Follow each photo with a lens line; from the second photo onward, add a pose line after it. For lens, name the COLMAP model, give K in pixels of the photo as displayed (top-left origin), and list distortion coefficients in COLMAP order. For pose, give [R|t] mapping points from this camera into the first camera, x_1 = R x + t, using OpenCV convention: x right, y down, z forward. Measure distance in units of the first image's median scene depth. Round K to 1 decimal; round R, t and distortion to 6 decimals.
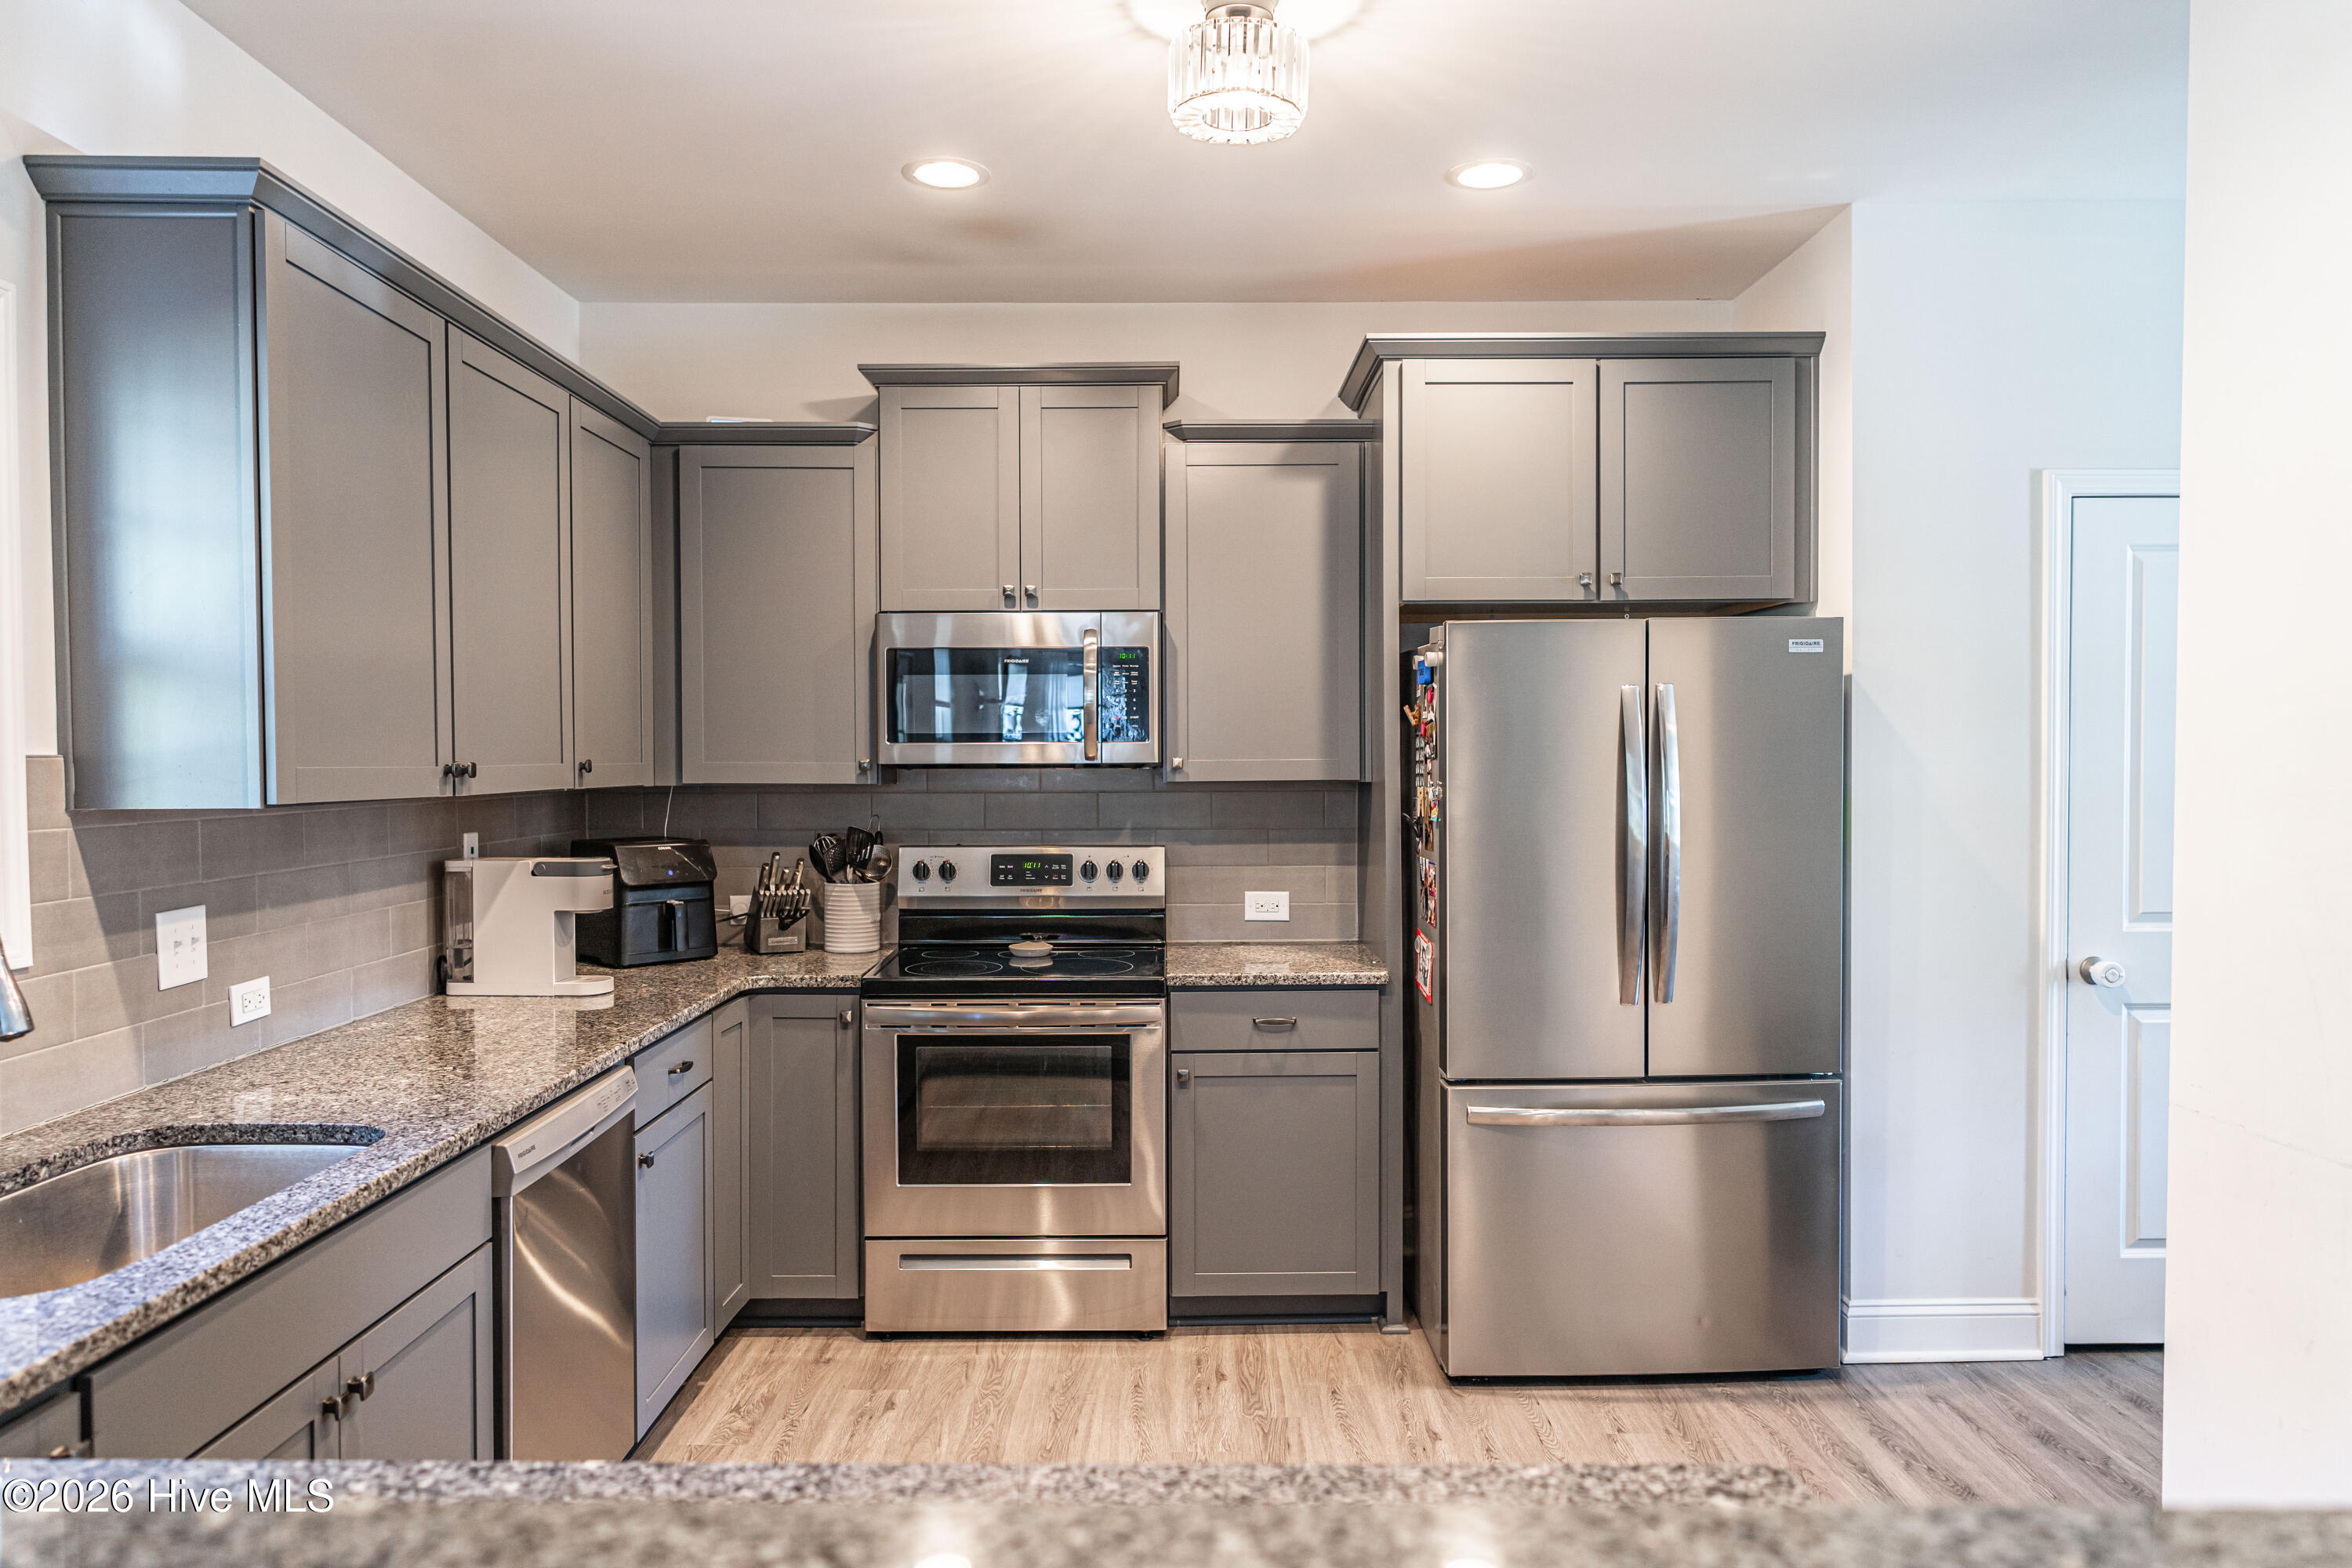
lens RADIAL K [[1574.0, 0, 1177.5], [0, 1574.0, 793.3], [0, 0, 1]] dist [-0.000511, 0.003980]
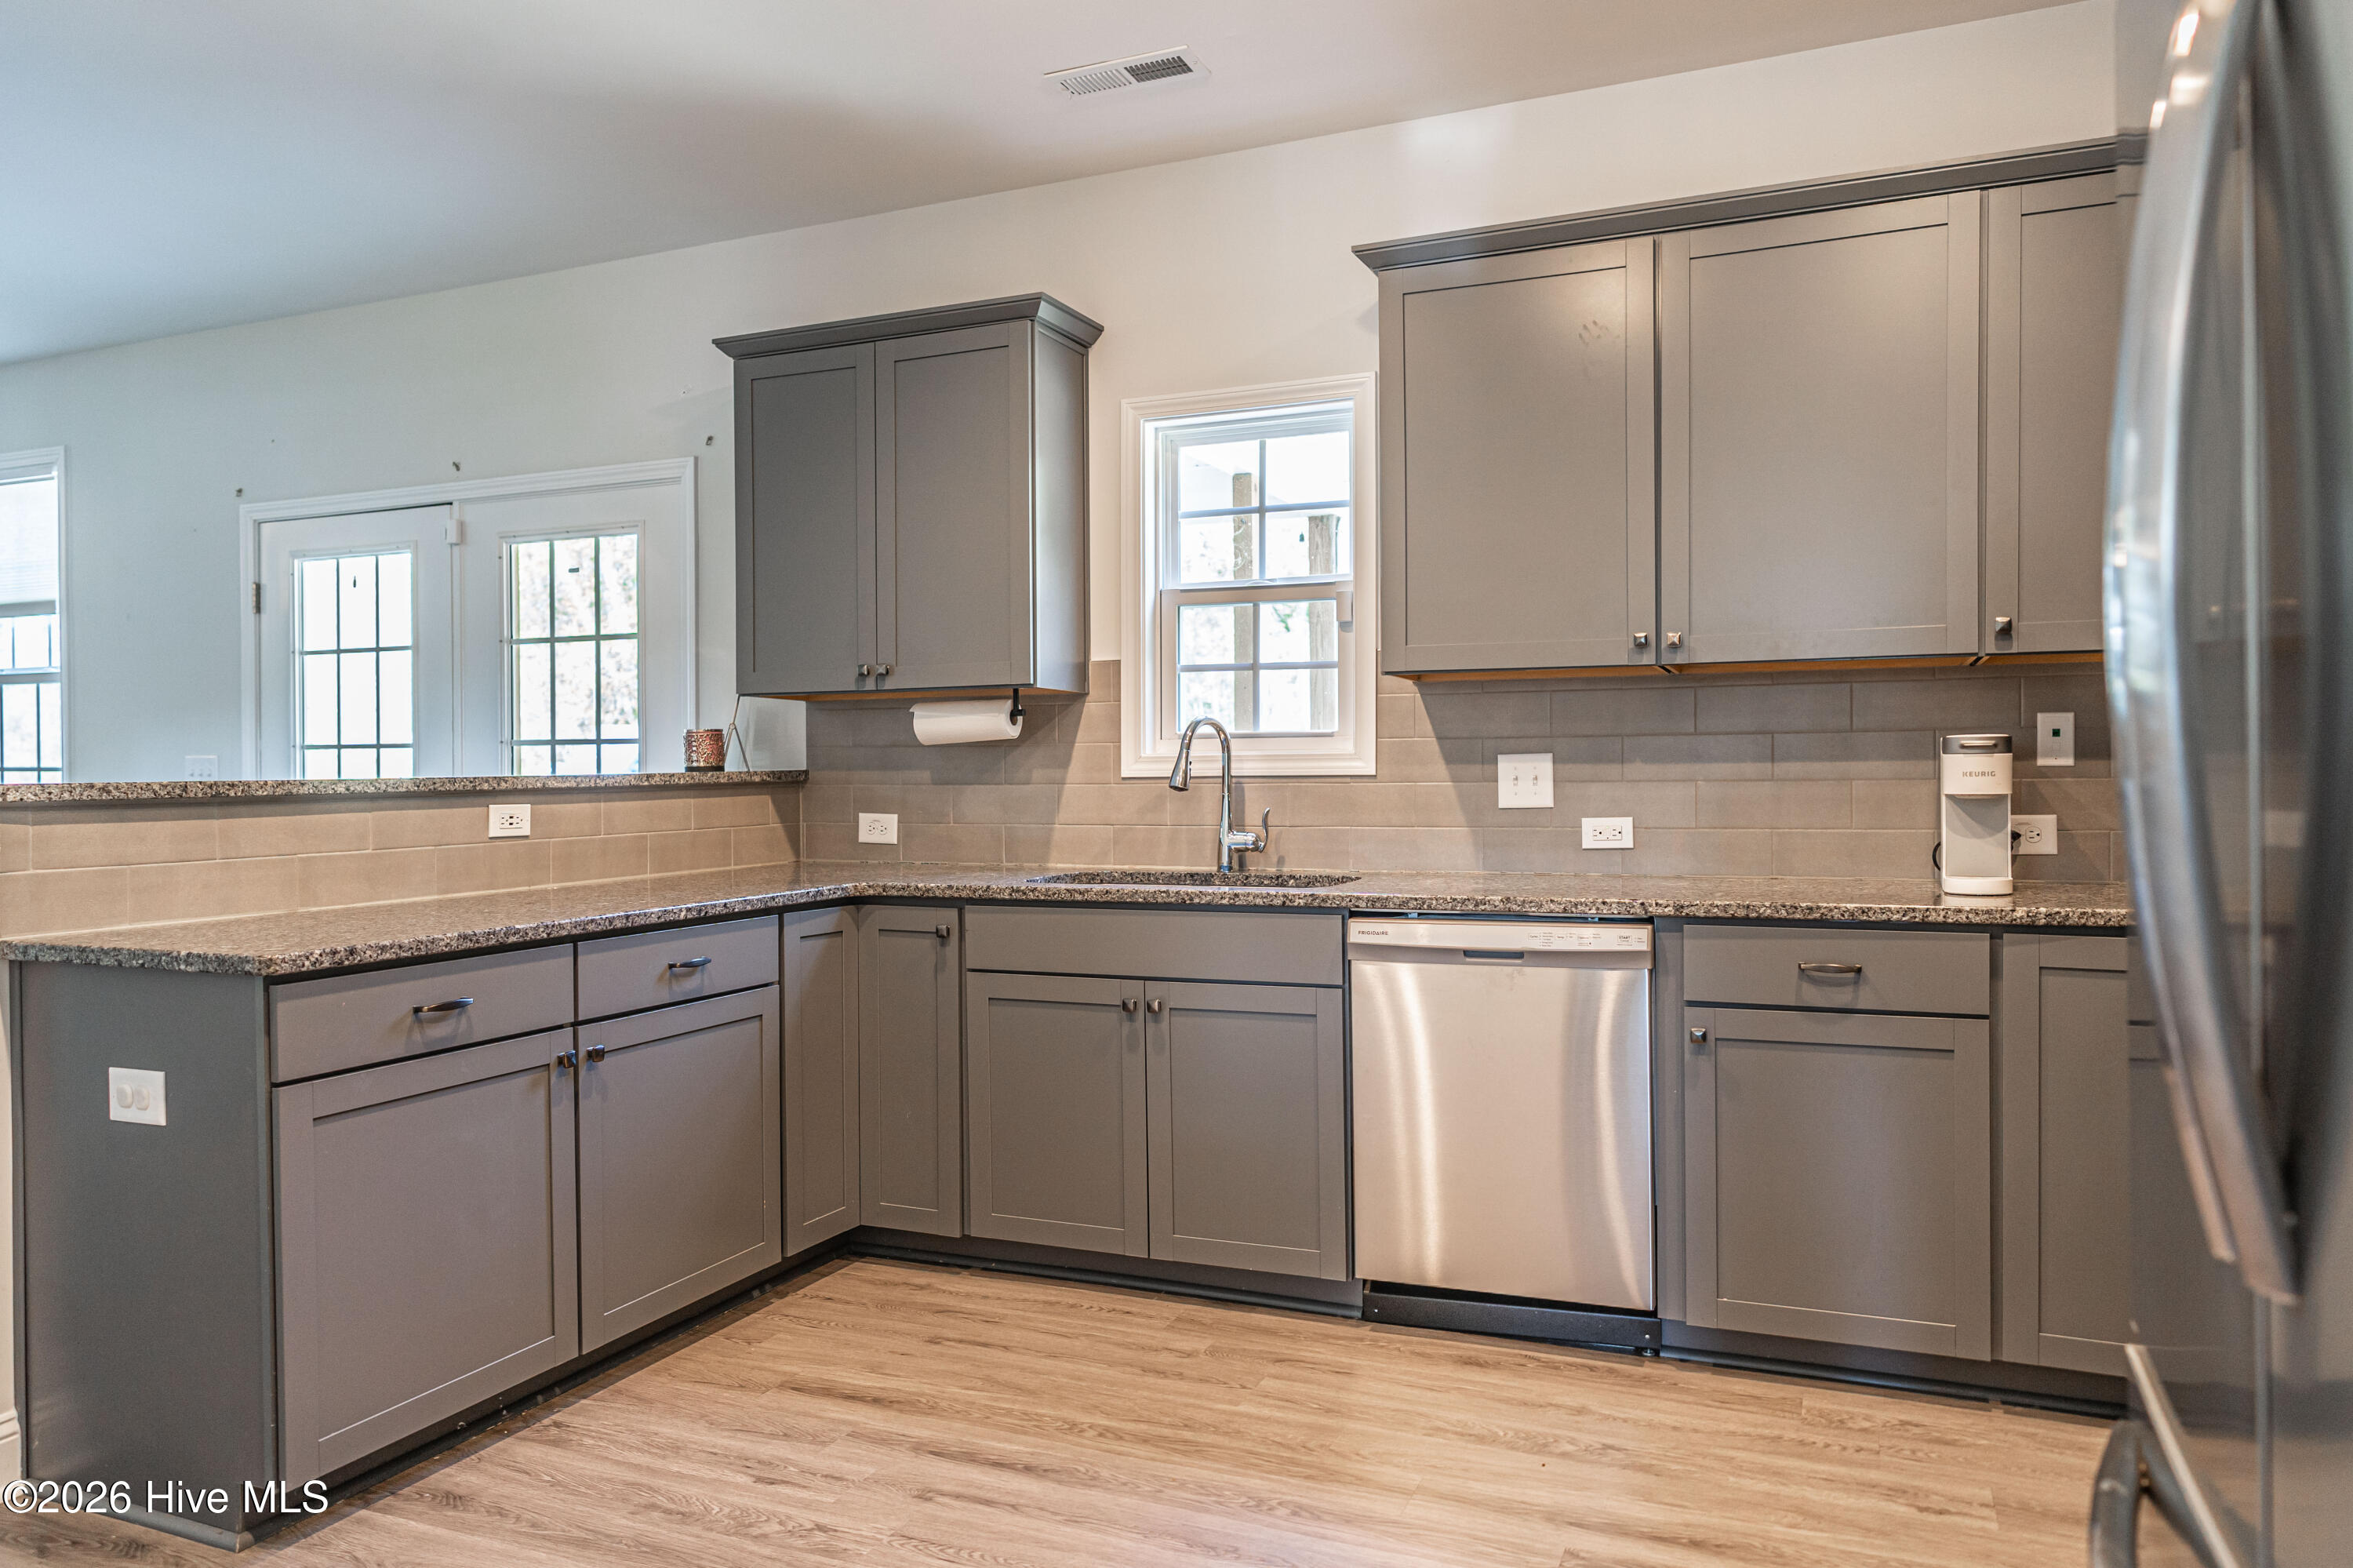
lens RADIAL K [[1574.7, 0, 1178.0], [0, 1574.7, 793.3], [0, 0, 1]] dist [-0.000511, 0.003980]
pose [[-0.399303, 0.014382, -0.916706, 0.530733], [-0.015444, 0.999630, 0.022411, 0.056038], [0.916689, 0.023106, -0.398933, 0.875490]]
